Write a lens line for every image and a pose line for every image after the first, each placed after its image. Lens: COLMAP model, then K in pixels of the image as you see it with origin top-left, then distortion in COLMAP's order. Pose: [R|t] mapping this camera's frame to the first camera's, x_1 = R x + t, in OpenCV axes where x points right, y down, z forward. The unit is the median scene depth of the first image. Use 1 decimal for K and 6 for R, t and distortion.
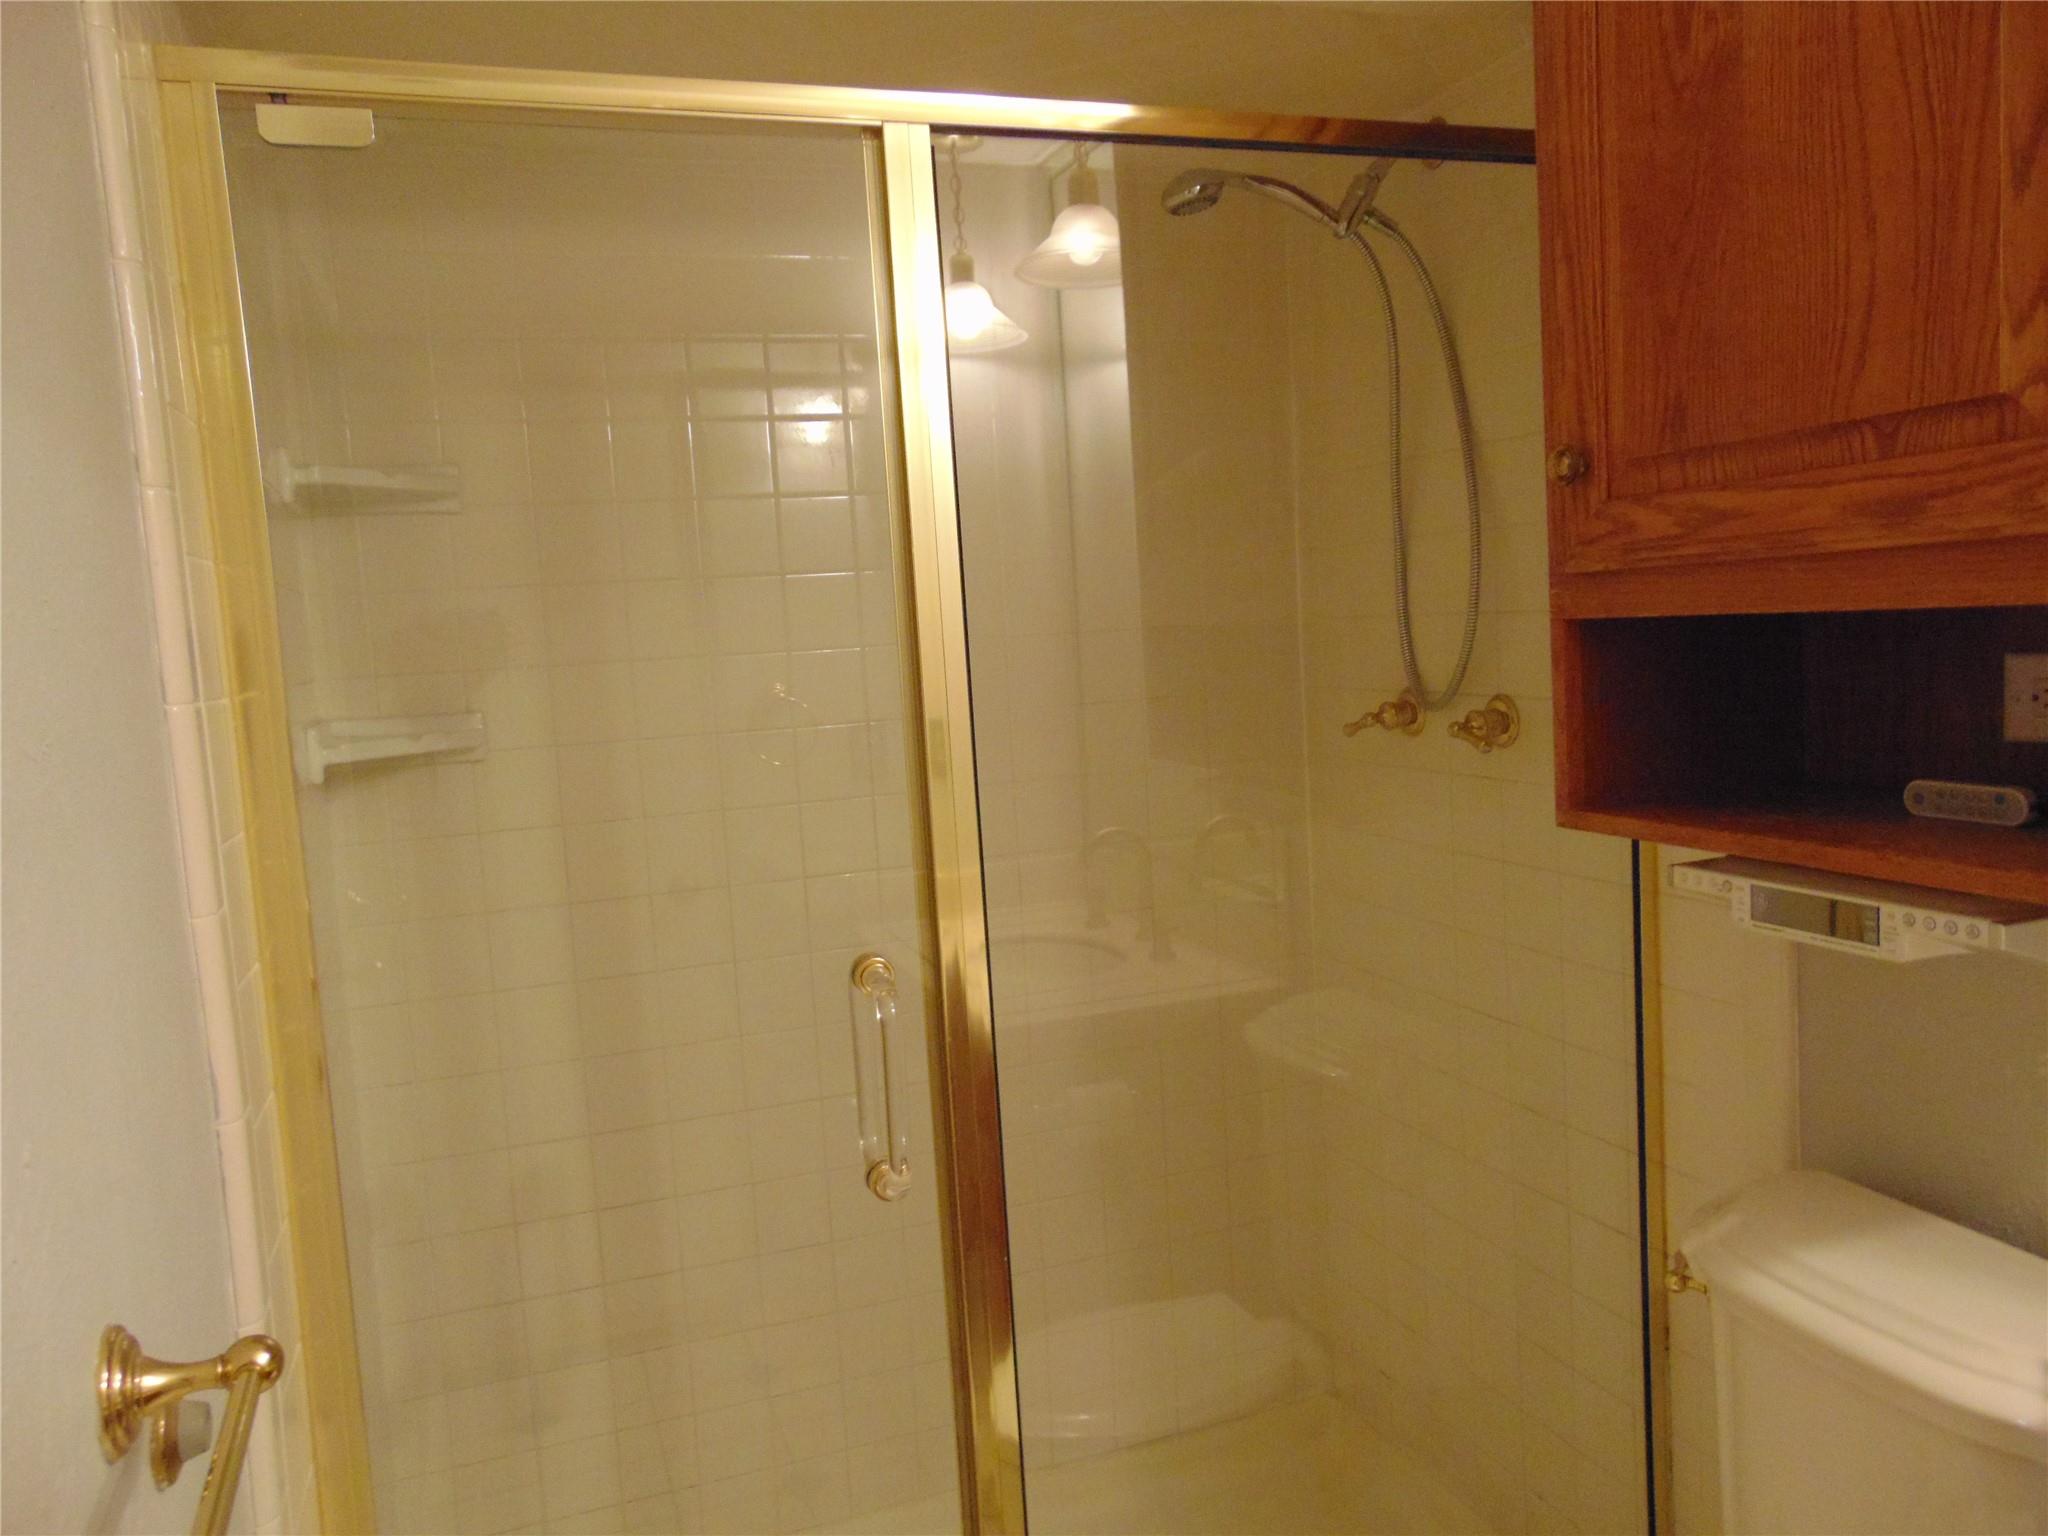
lens RADIAL K [[1542.6, 0, 1027.6], [0, 1542.6, 770.4], [0, 0, 1]] dist [-0.035565, 0.080524]
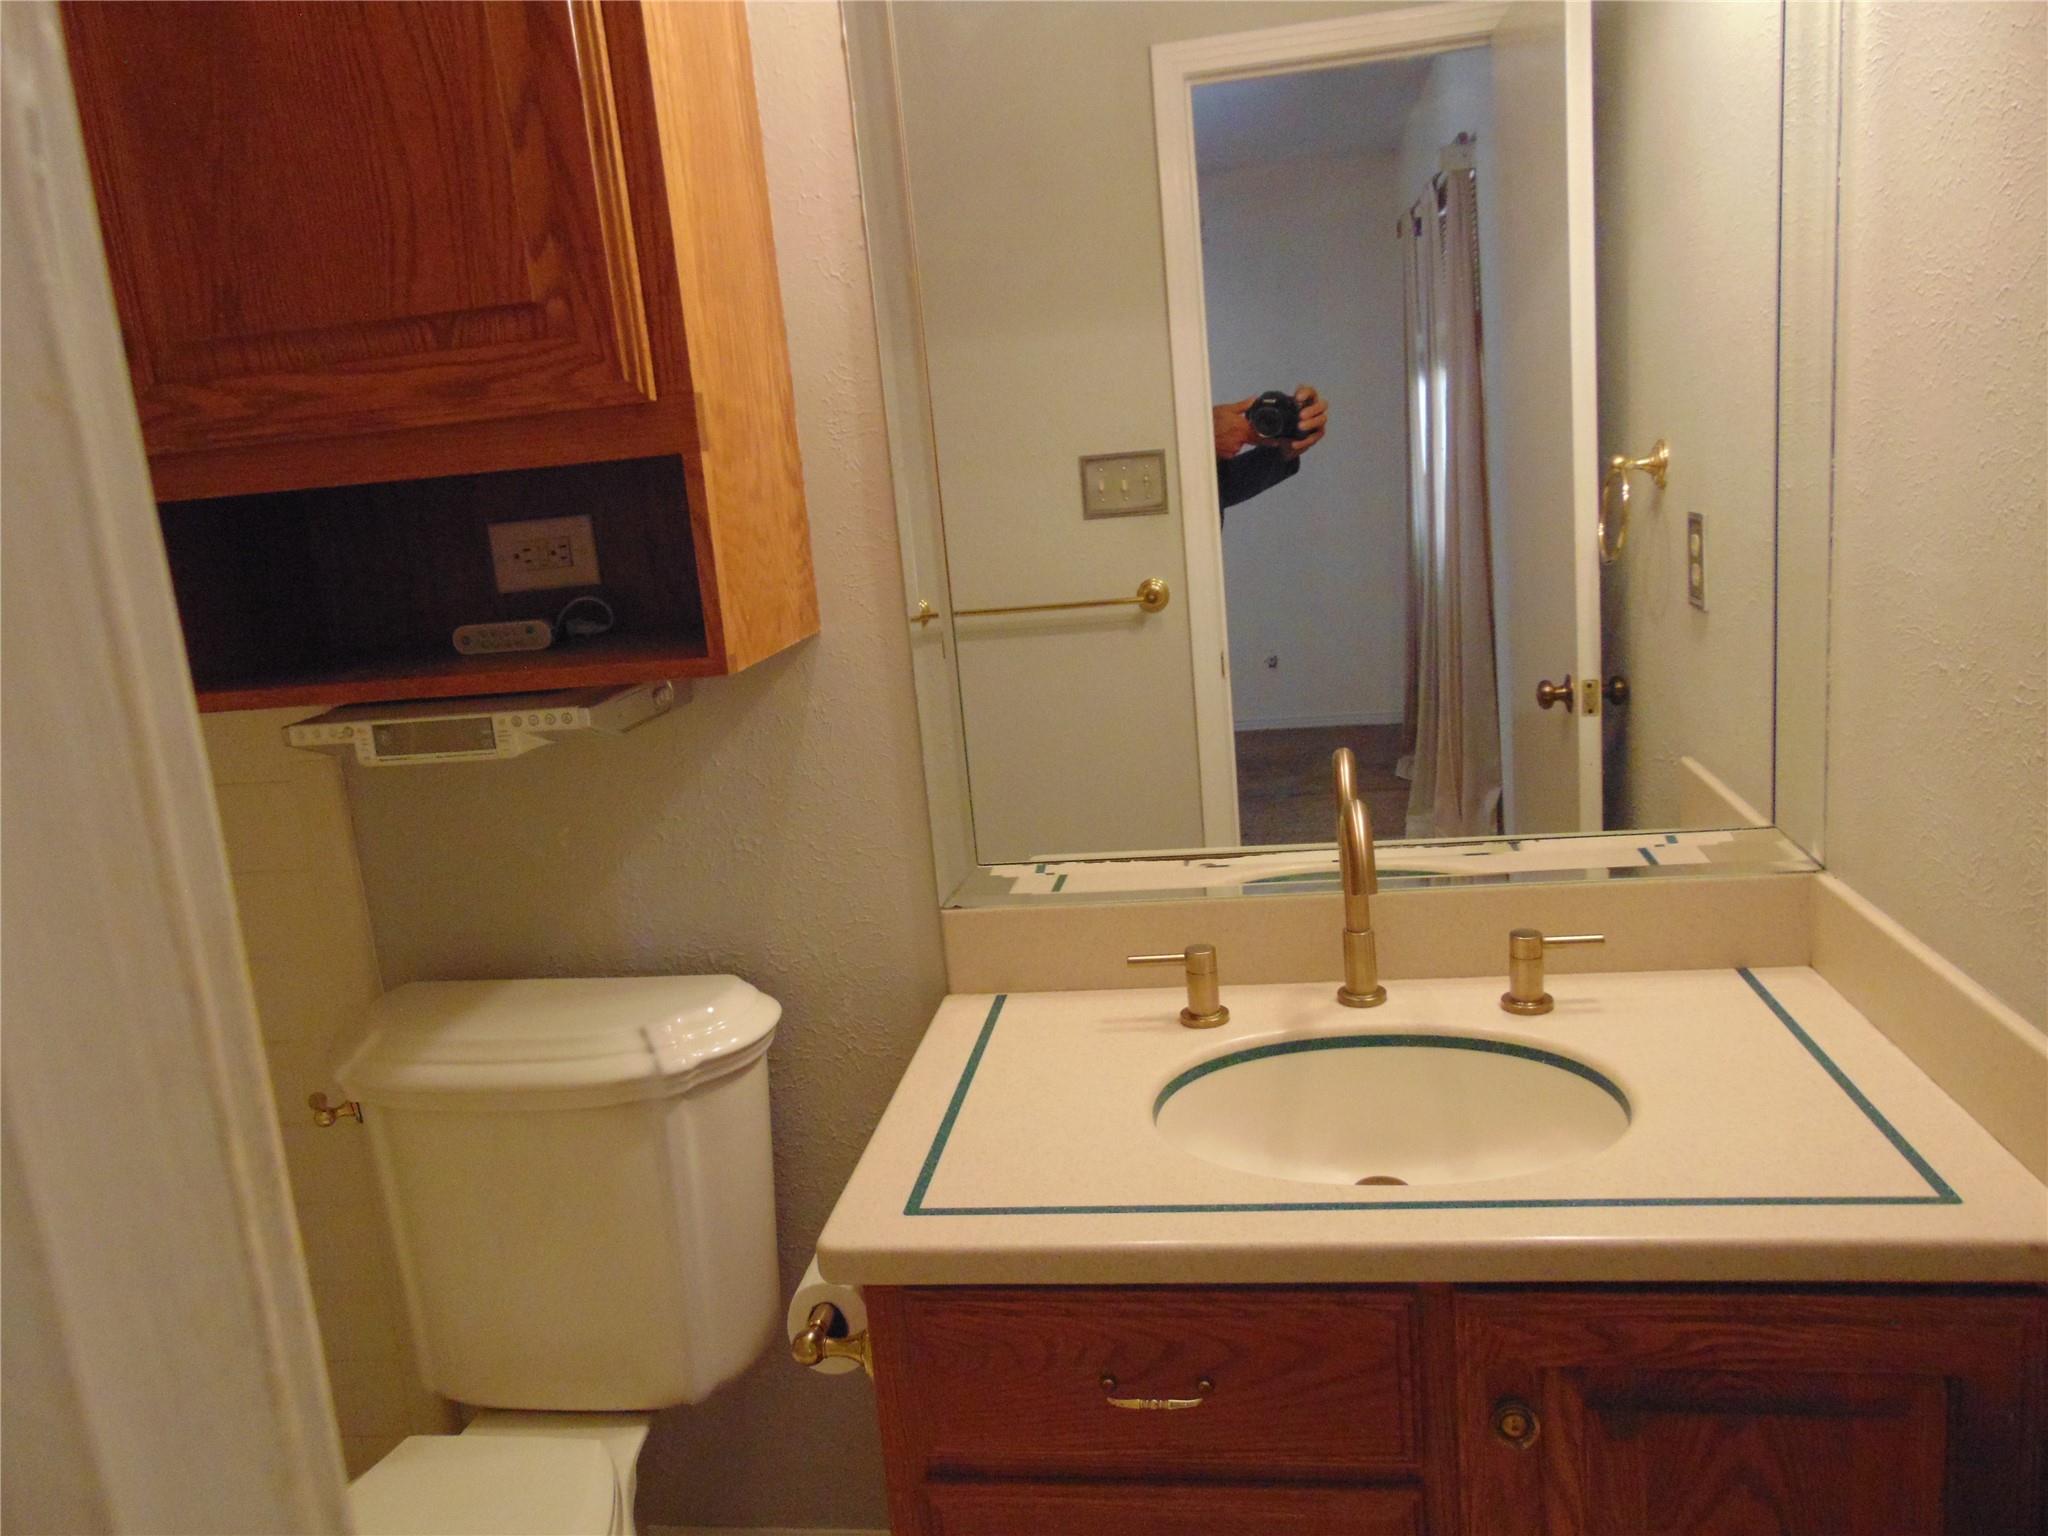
lens RADIAL K [[1542.6, 0, 1024.1], [0, 1542.6, 774.3], [0, 0, 1]] dist [-0.035565, 0.080524]
pose [[0.482054, -0.165318, 0.860404, -0.316598], [0.145095, 0.983540, 0.107685, 0.063121], [-0.864044, 0.072930, 0.498106, 0.011484]]
